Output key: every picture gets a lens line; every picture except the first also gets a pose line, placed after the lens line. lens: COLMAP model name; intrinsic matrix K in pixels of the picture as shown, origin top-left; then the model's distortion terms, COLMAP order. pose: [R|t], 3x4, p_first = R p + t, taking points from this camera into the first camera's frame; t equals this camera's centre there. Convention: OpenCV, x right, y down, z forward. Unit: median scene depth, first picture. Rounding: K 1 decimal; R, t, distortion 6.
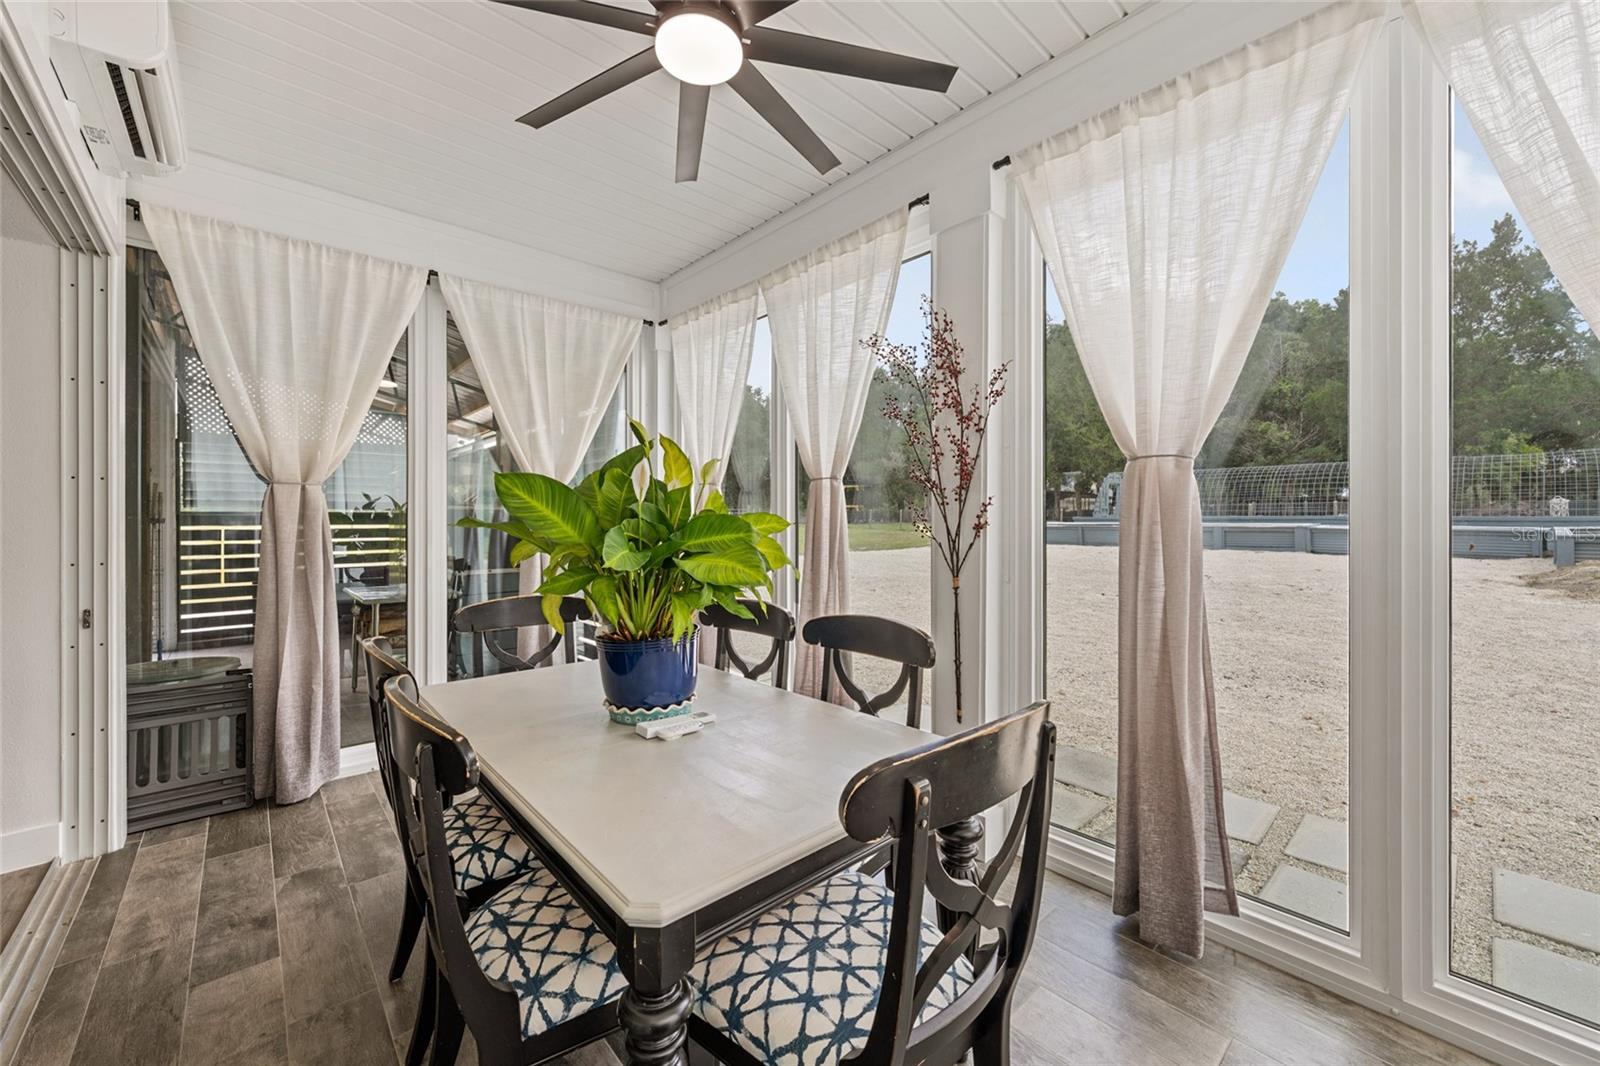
lens RADIAL K [[629.7, 0, 817.1], [0, 629.7, 521.5], [0, 0, 1]] dist [0.001315, -0.000386]
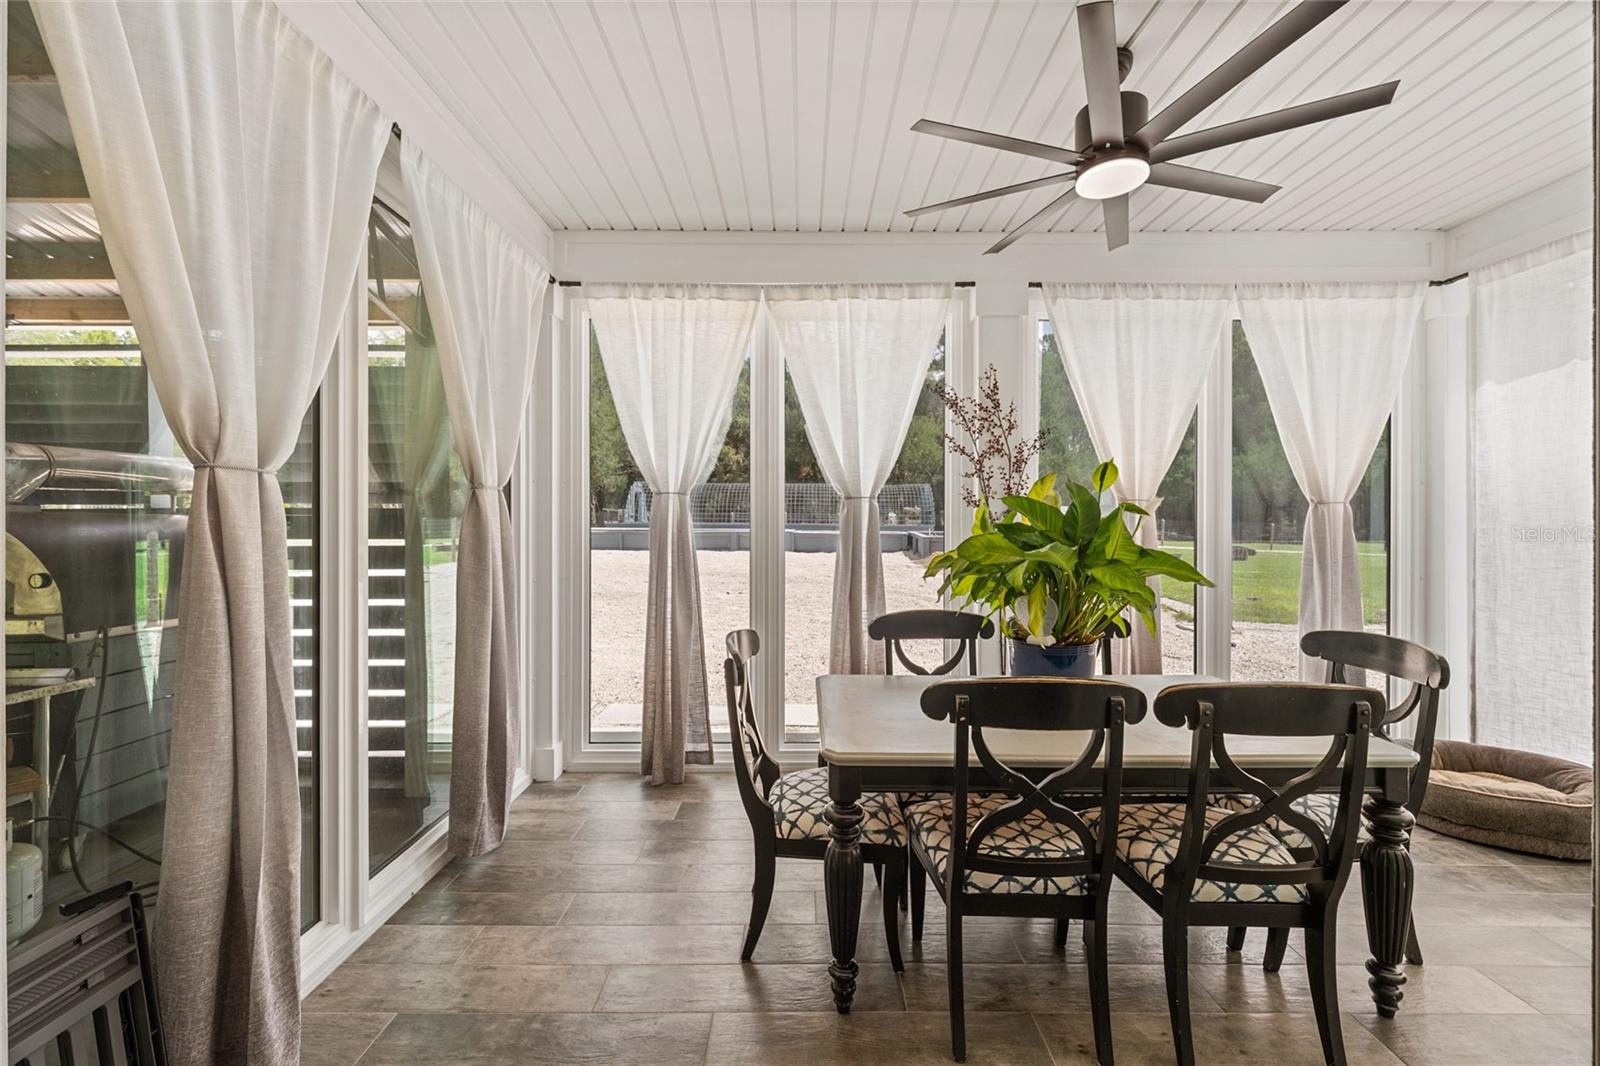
lens RADIAL K [[629.7, 0, 820.9], [0, 629.7, 531.7], [0, 0, 1]] dist [0.001315, -0.000386]
pose [[0.669228, -0.003289, 0.743050, -0.842964], [-0.004260, 0.999957, 0.008263, -0.018139], [-0.743045, -0.008695, 0.669185, 0.314924]]
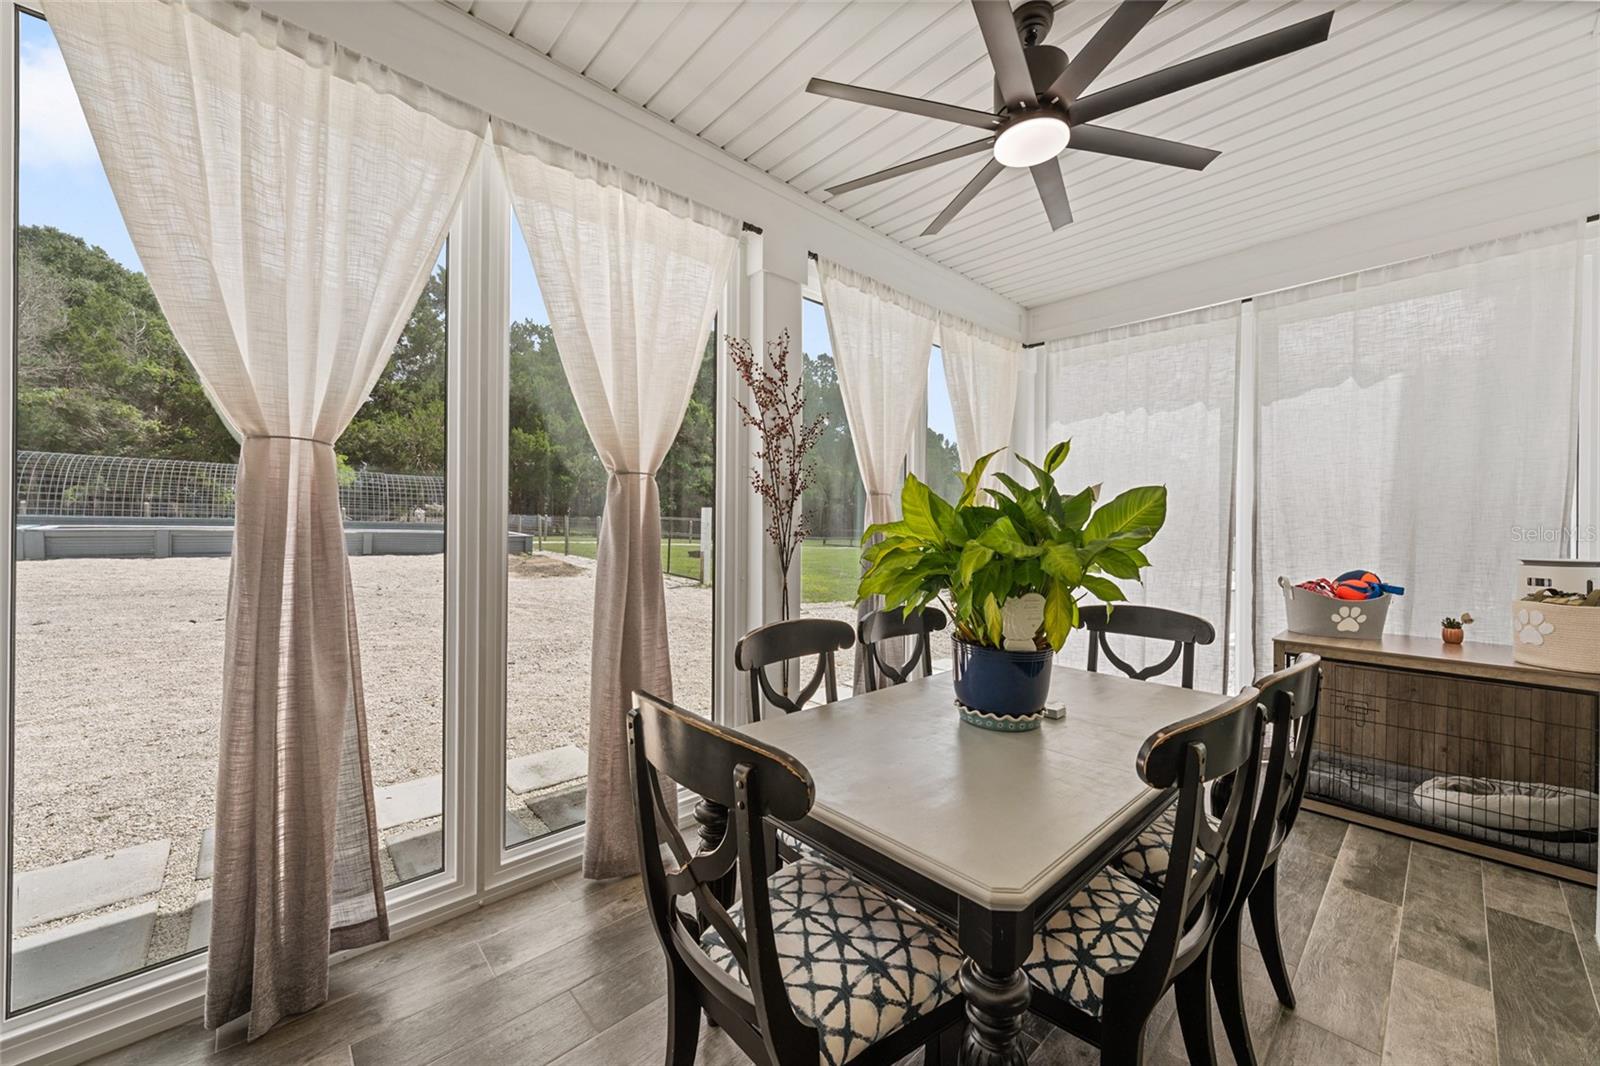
lens RADIAL K [[587.3, 0, 800.6], [0, 587.3, 532.4], [0, 0, 1]] dist [0.000986, -0.000088]
pose [[0.010646, -0.002759, 0.999940, -0.718438], [-0.010085, 0.999945, 0.002866, 0.001503], [-0.999892, -0.010115, 0.010618, 0.782299]]
